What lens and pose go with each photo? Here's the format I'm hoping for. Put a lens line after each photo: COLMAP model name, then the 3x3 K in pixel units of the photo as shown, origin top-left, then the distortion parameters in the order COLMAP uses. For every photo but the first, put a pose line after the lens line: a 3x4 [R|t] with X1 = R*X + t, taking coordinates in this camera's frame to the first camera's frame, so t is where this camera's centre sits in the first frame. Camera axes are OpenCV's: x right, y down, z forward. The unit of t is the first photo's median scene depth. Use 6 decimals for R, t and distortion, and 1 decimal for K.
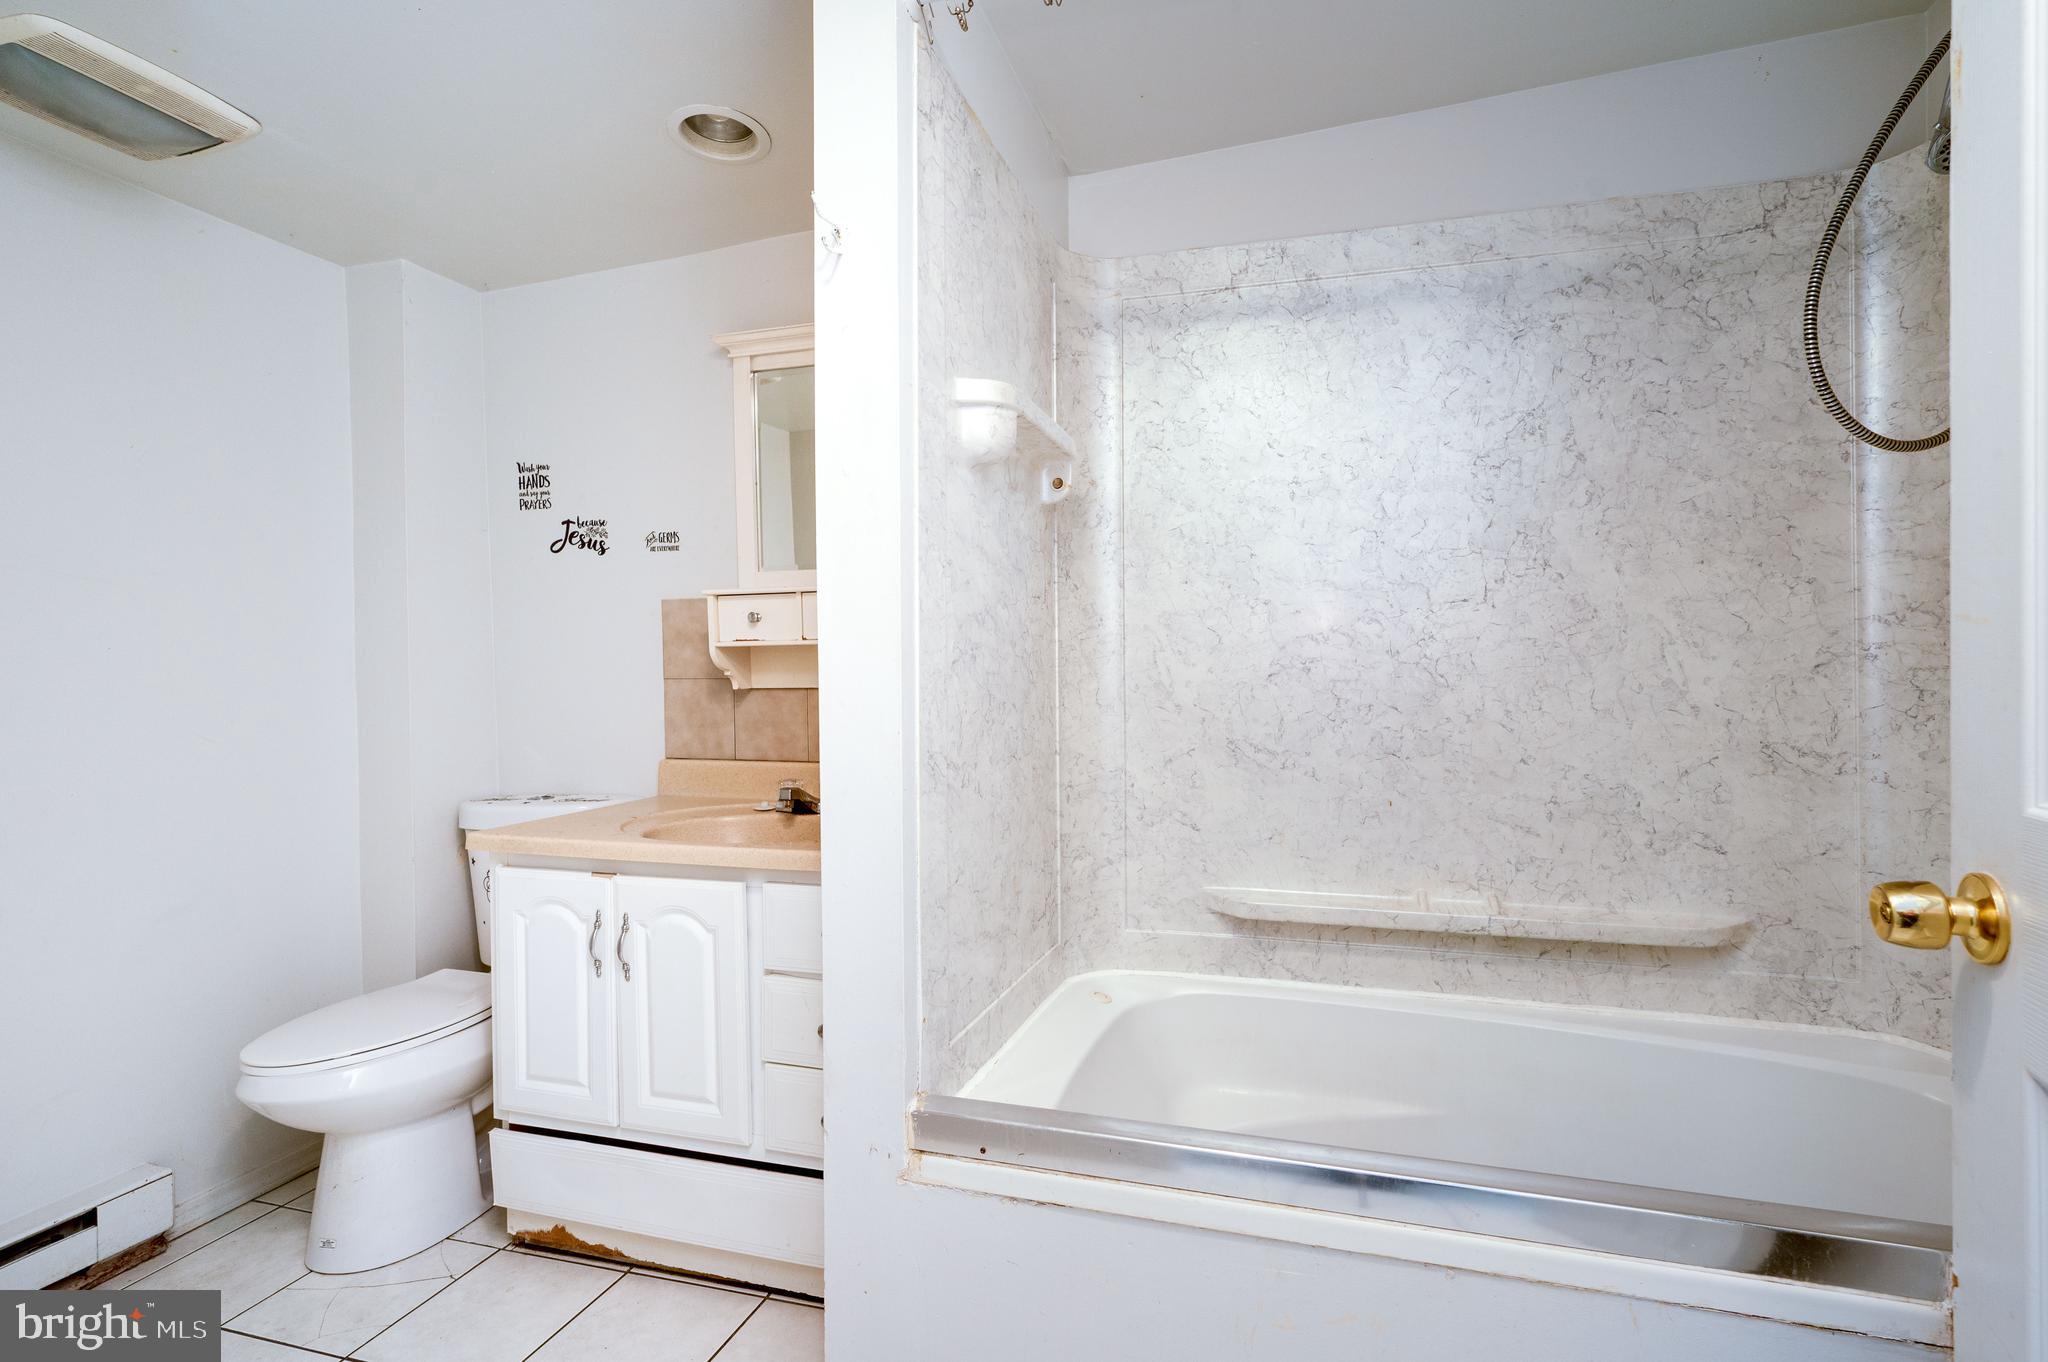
lens RADIAL K [[891.9, 0, 1100.2], [0, 891.9, 683.1], [0, 0, 1]] dist [-0.000492, -0.000150]
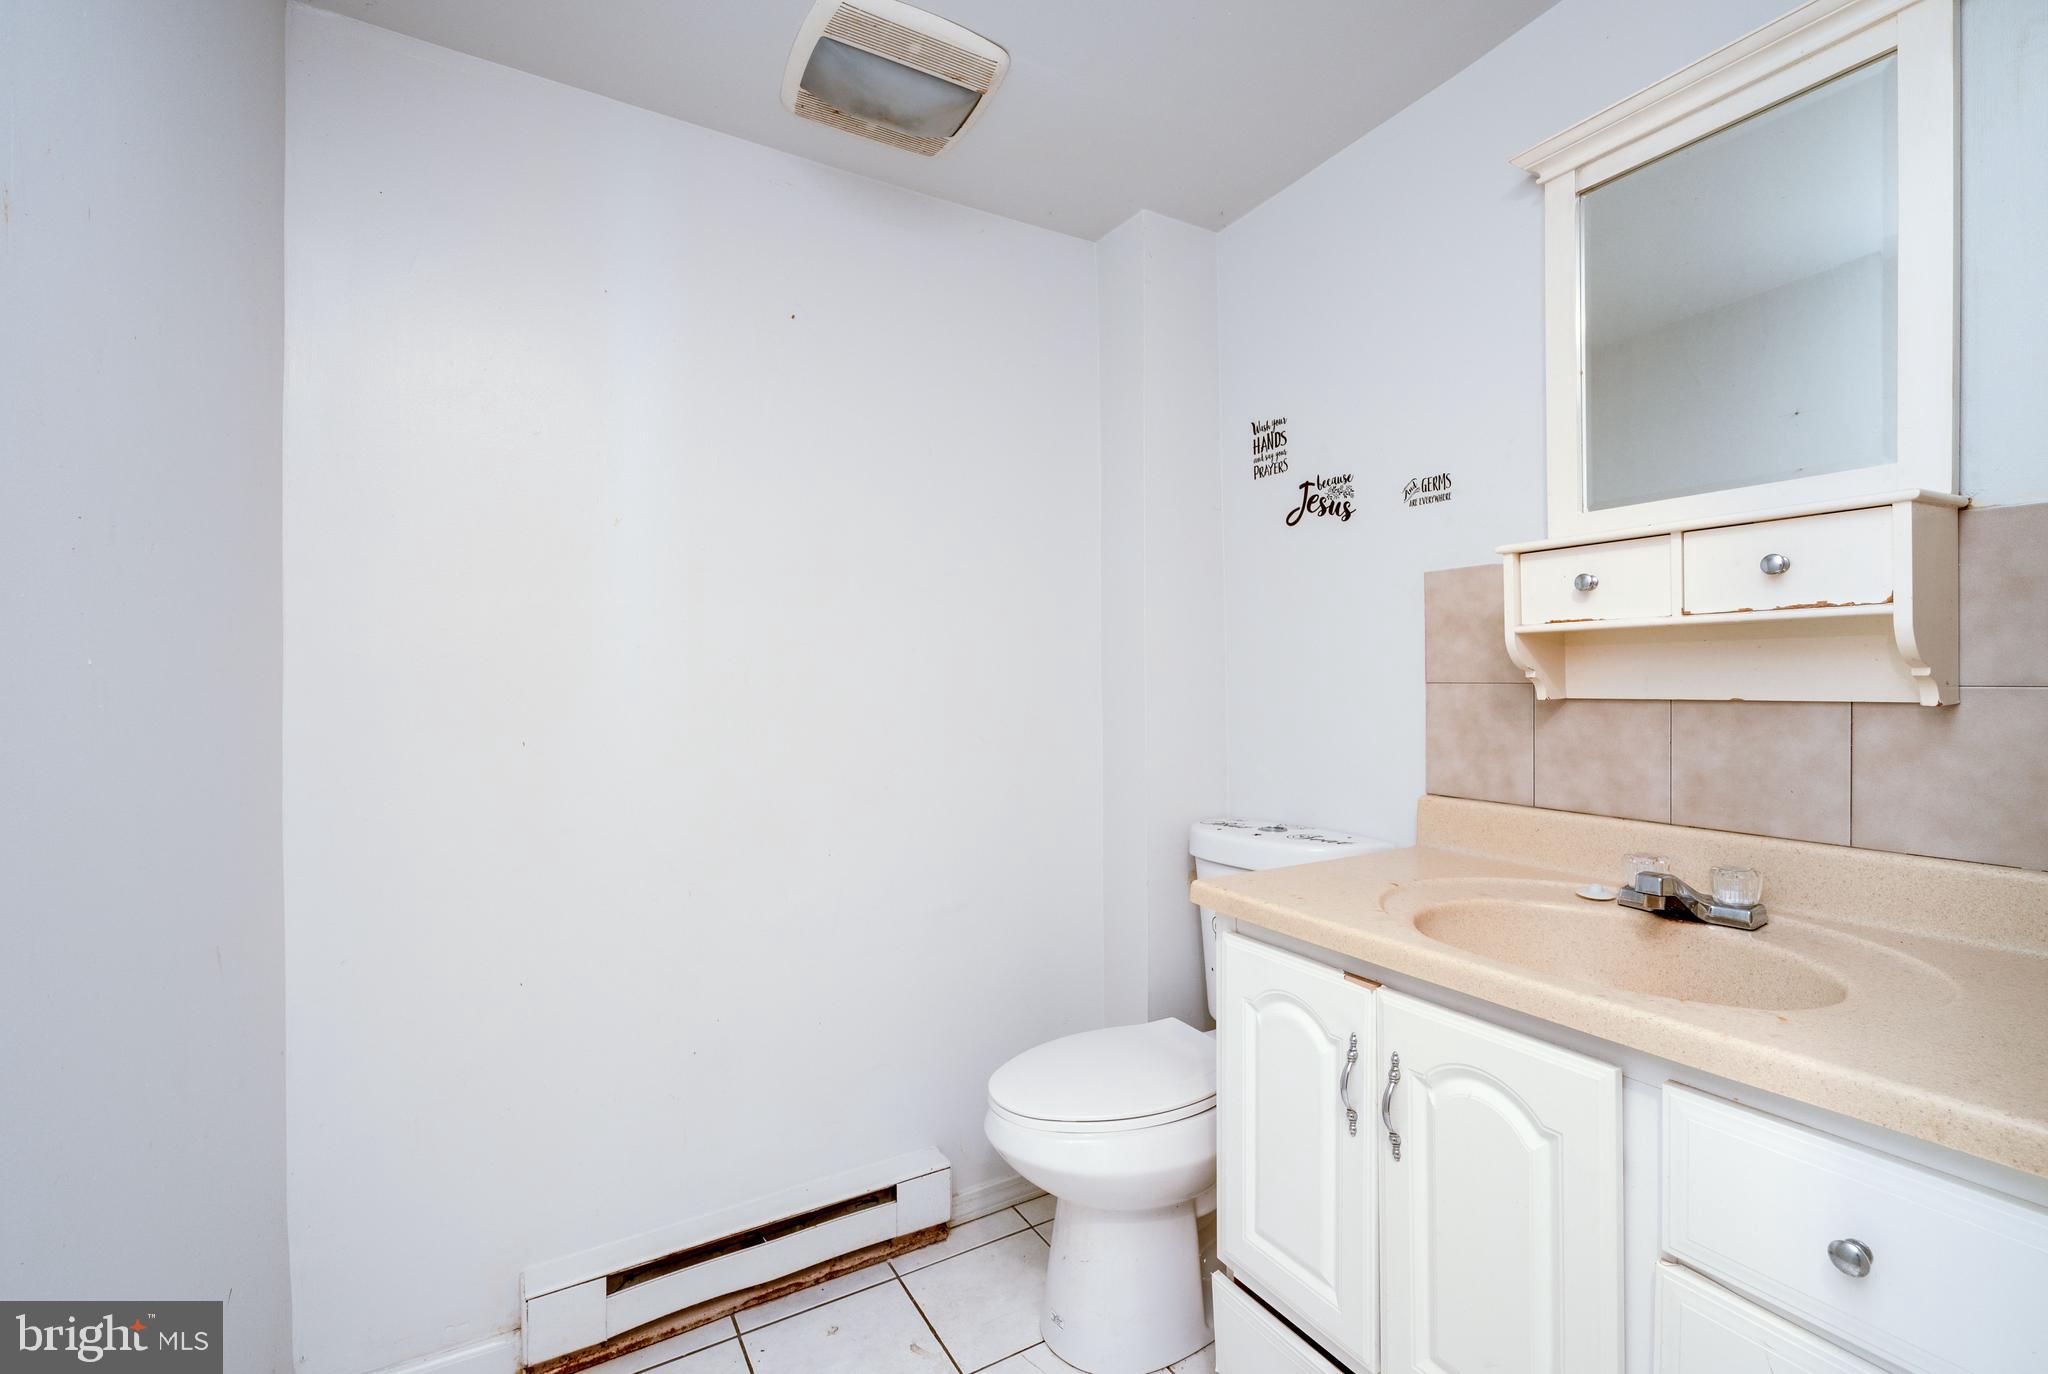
lens RADIAL K [[931.1, 0, 1030.0], [0, 931.1, 687.1], [0, 0, 1]] dist [-0.001482, -0.000289]
pose [[0.691992, 0.008843, -0.721851, -0.183933], [-0.011493, 0.999933, 0.001232, 0.001304], [0.721814, 0.007444, 0.692047, 0.275074]]
